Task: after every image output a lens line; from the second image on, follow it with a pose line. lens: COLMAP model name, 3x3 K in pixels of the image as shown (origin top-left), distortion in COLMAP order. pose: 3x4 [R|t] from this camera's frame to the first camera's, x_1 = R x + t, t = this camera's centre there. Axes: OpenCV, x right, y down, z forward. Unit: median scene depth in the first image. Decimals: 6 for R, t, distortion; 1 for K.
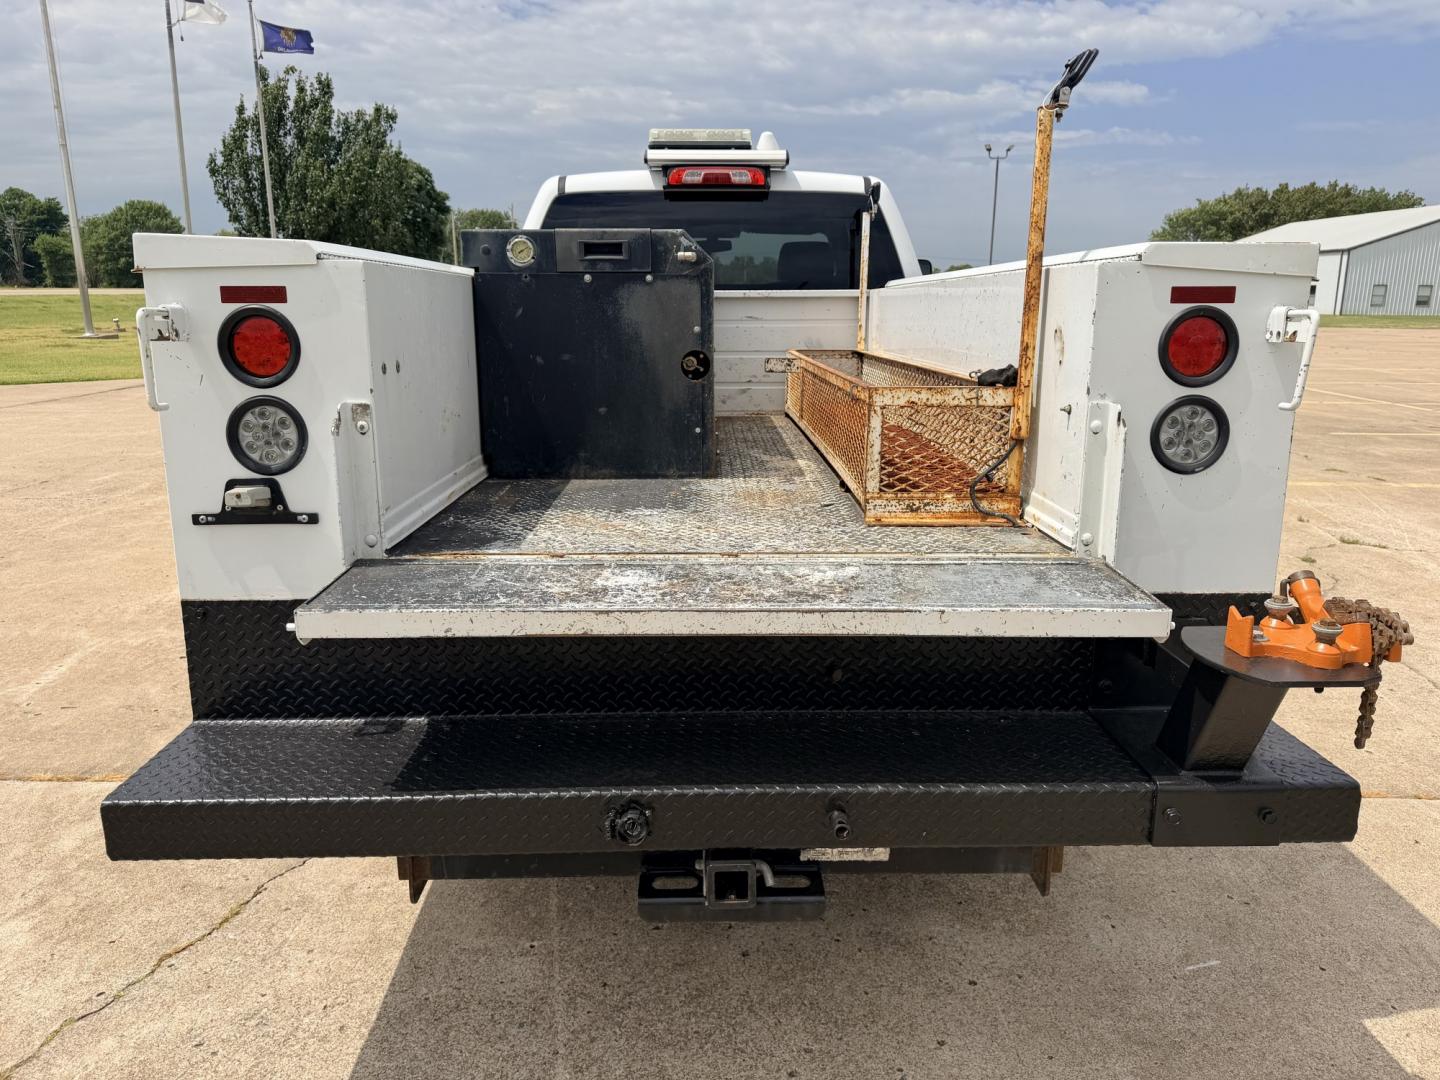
lens RADIAL K [[1009.1, 0, 717.6], [0, 1009.1, 530.0], [0, 0, 1]] dist [0.037256, -0.049624]
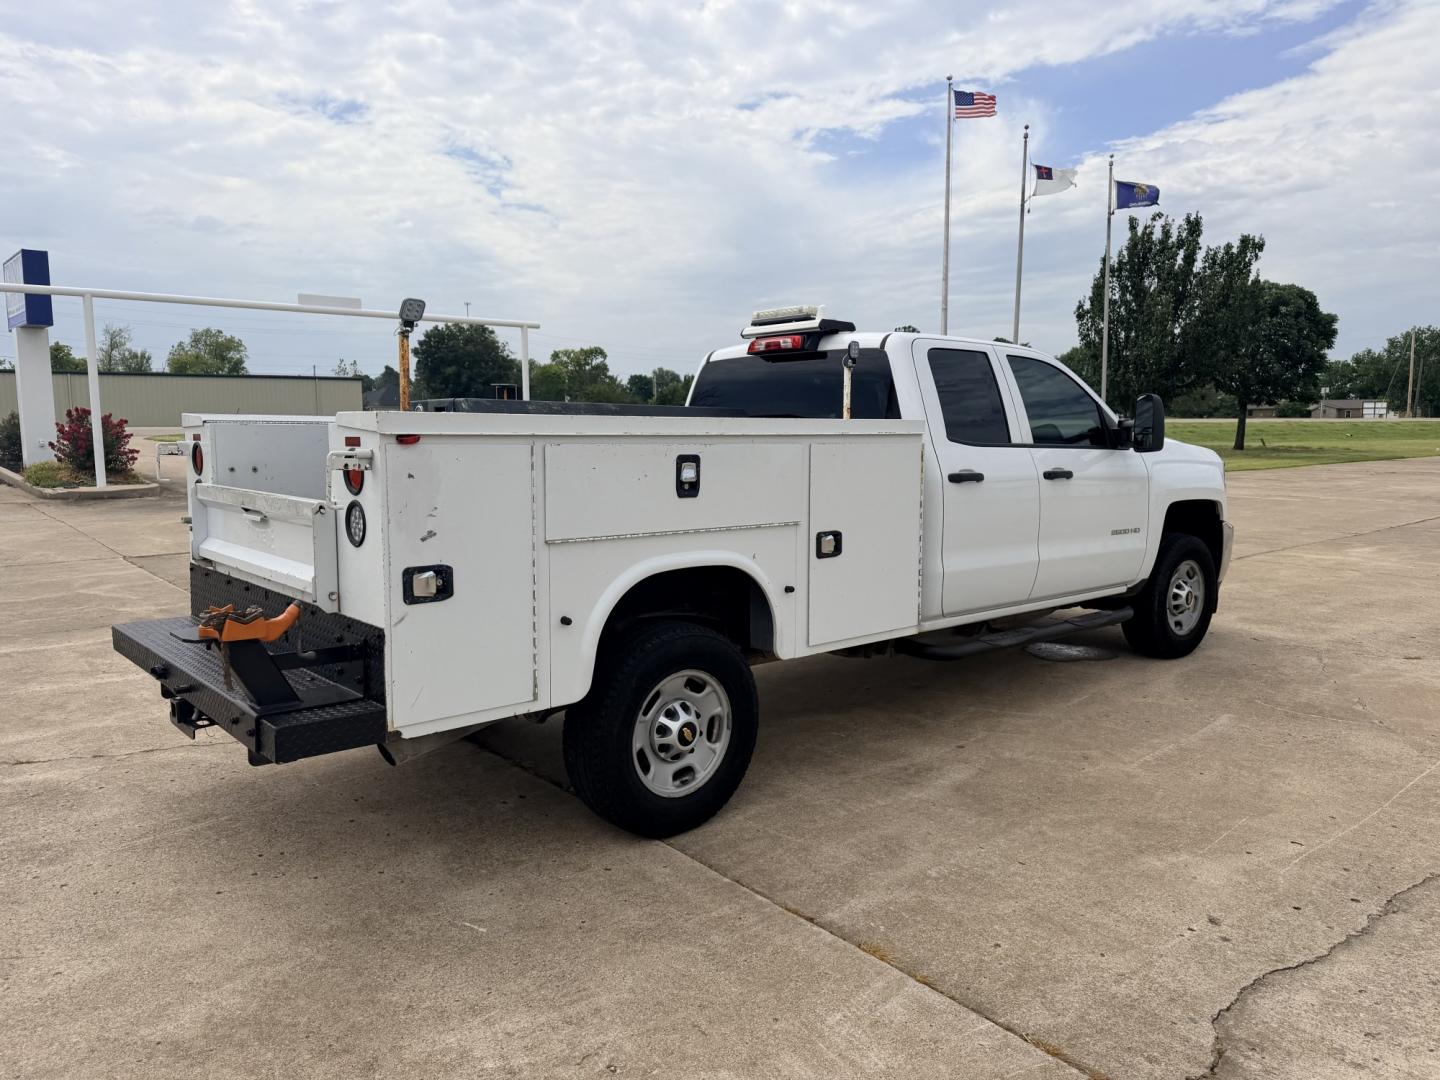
lens RADIAL K [[1009.1, 0, 717.6], [0, 1009.1, 530.0], [0, 0, 1]] dist [0.037256, -0.049624]
pose [[0.651416, 0.076852, -0.754818, 0.937609], [-0.168497, 0.984667, -0.045160, -0.047201], [0.739774, 0.156603, 0.654377, 0.153338]]
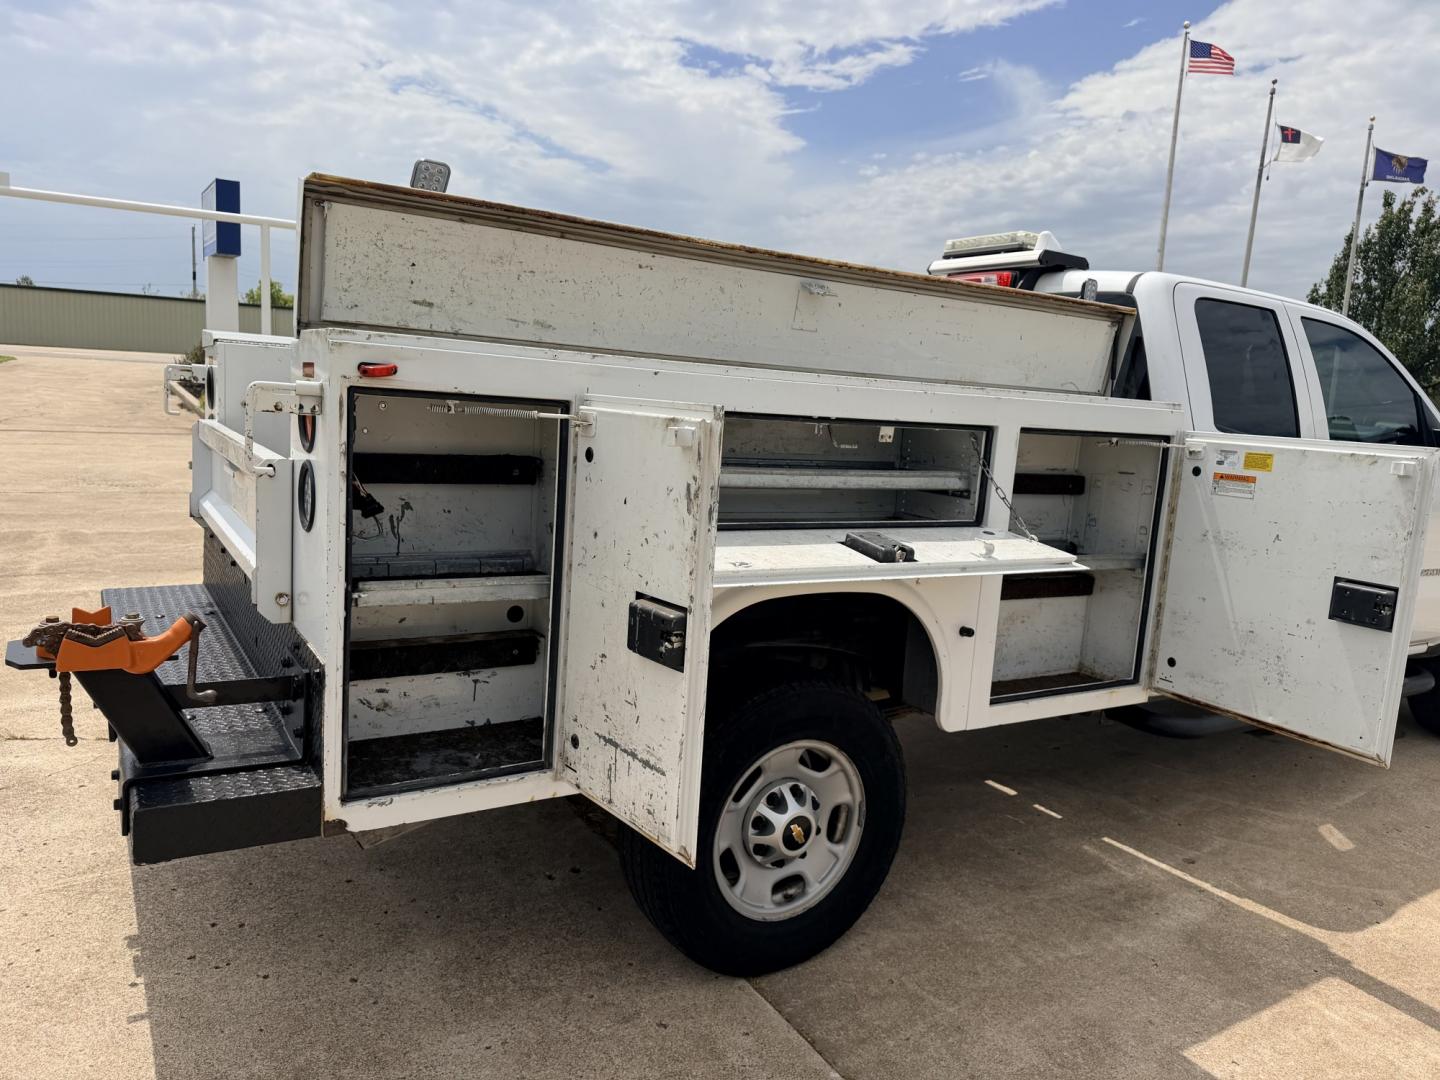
lens RADIAL K [[1009.8, 0, 725.5], [0, 1009.8, 532.2], [0, 0, 1]] dist [0.047533, -0.056167]
pose [[0.519103, 0.151462, -0.841184, 0.722336], [-0.251066, 0.967777, 0.019320, -0.083804], [0.817005, 0.201163, 0.540403, 0.345325]]
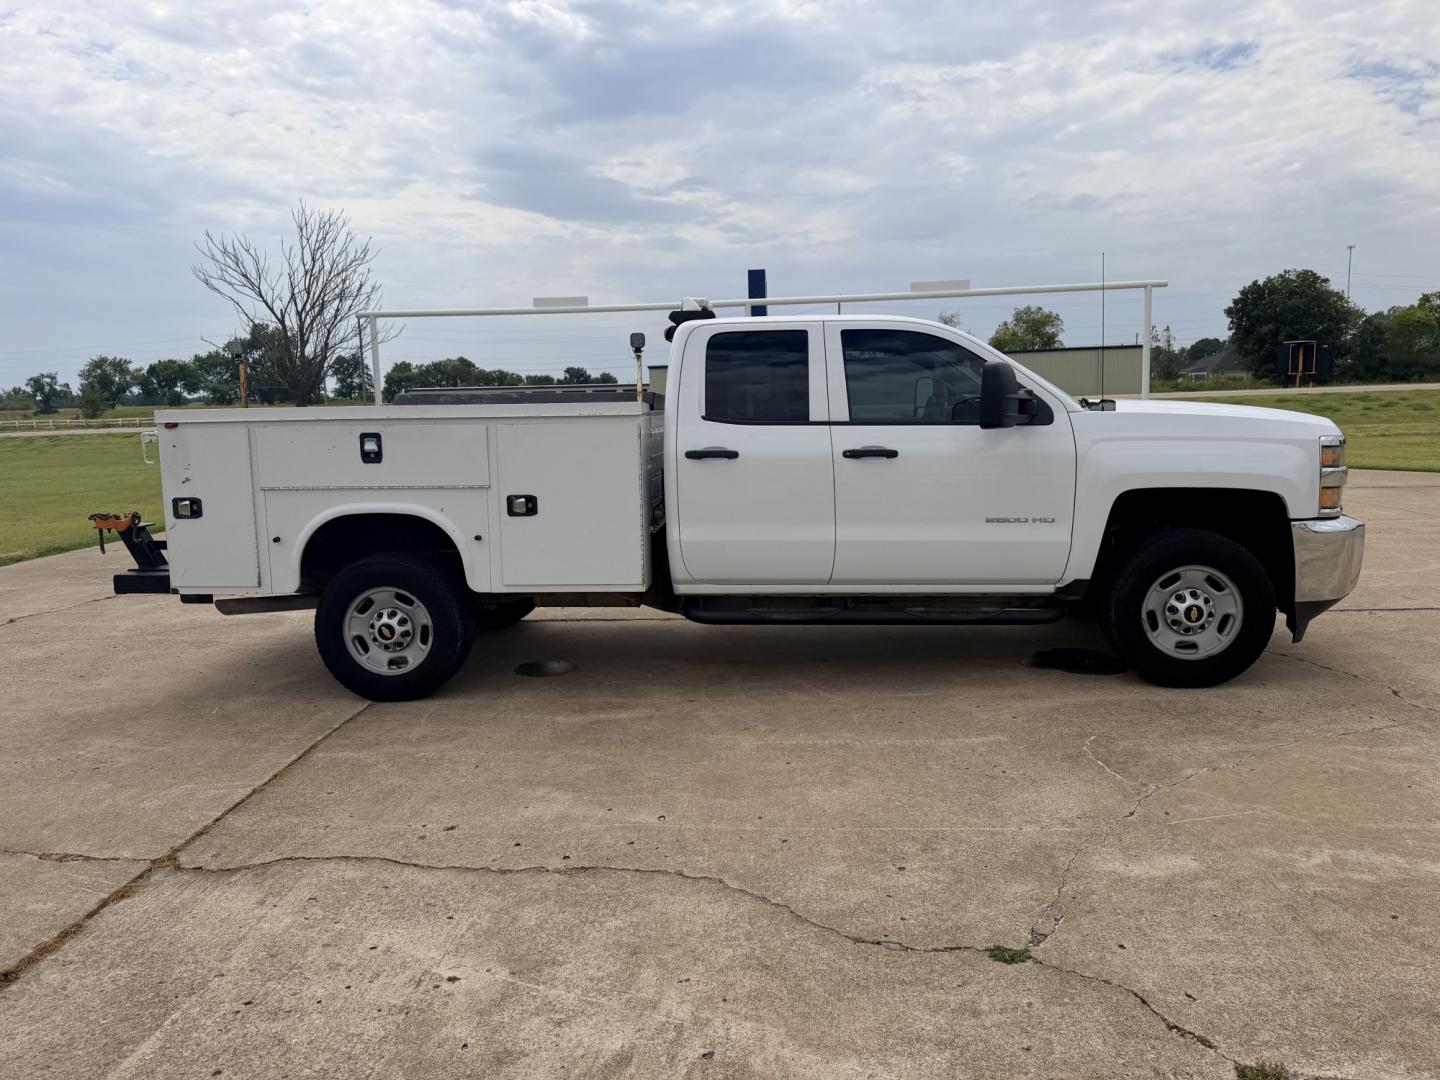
lens RADIAL K [[1009.8, 0, 725.5], [0, 1009.8, 532.2], [0, 0, 1]] dist [0.047533, -0.056167]
pose [[-0.076767, 0.125166, -0.989161, 1.482501], [-0.197345, 0.970554, 0.138127, -0.289858], [0.977324, 0.205810, -0.049806, 1.217933]]
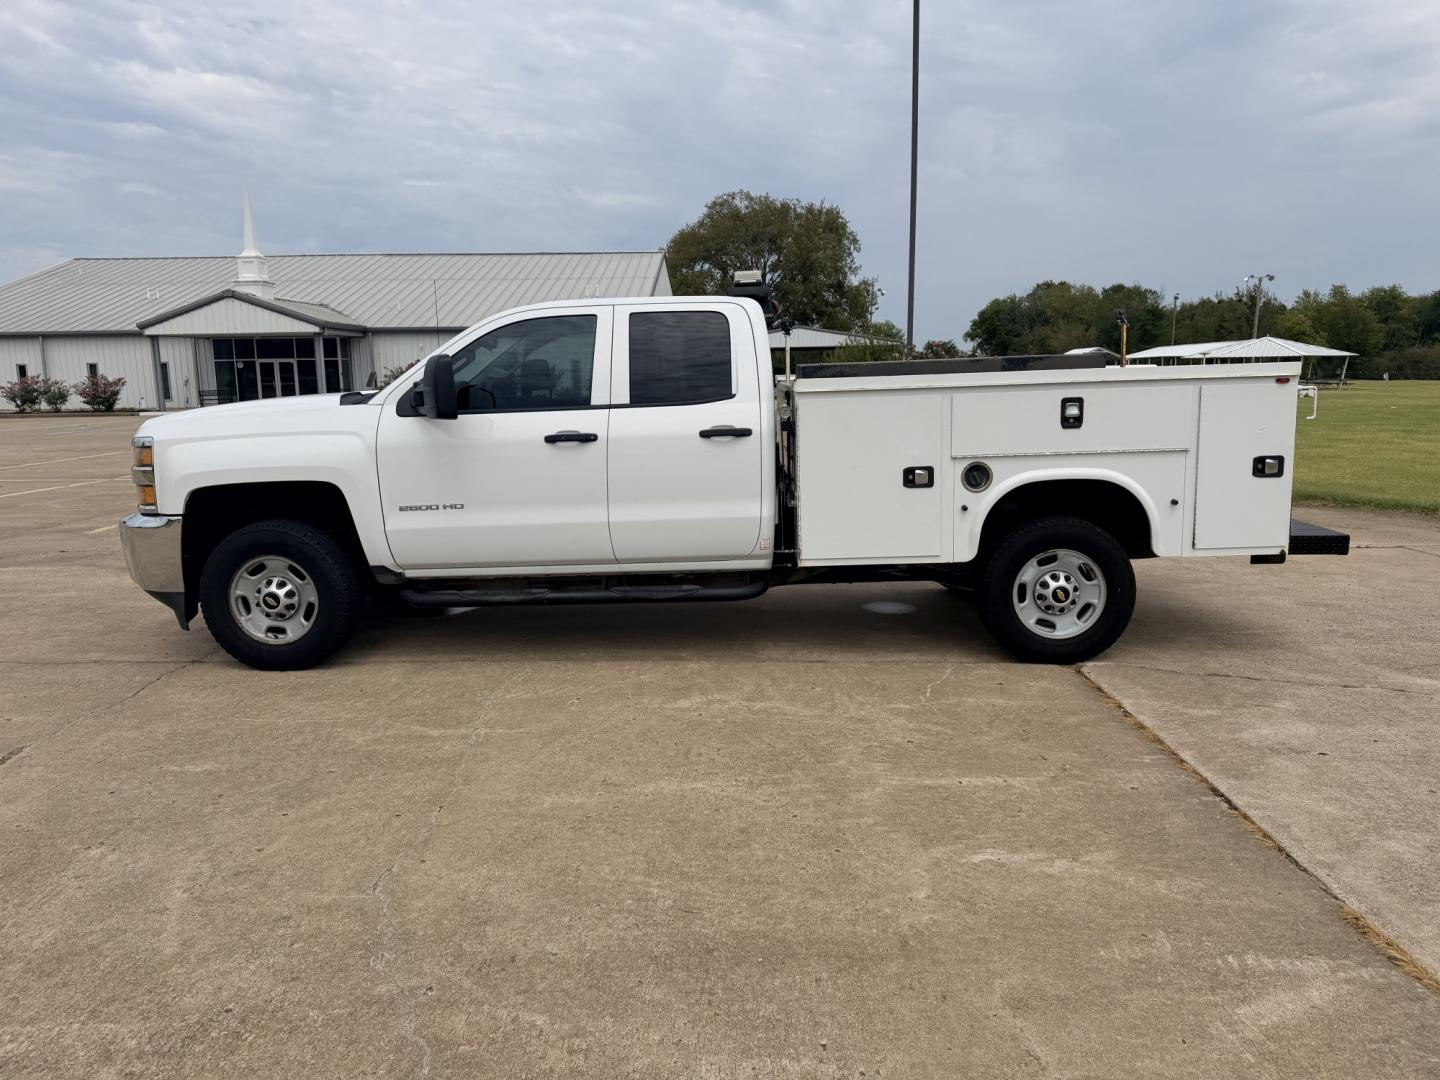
lens RADIAL K [[1009.8, 0, 725.5], [0, 1009.8, 532.2], [0, 0, 1]] dist [0.047533, -0.056167]
pose [[0.014334, -0.161598, 0.986753, -1.505270], [0.238061, 0.959028, 0.153599, -0.280340], [-0.971144, 0.232706, 0.052217, 1.079907]]
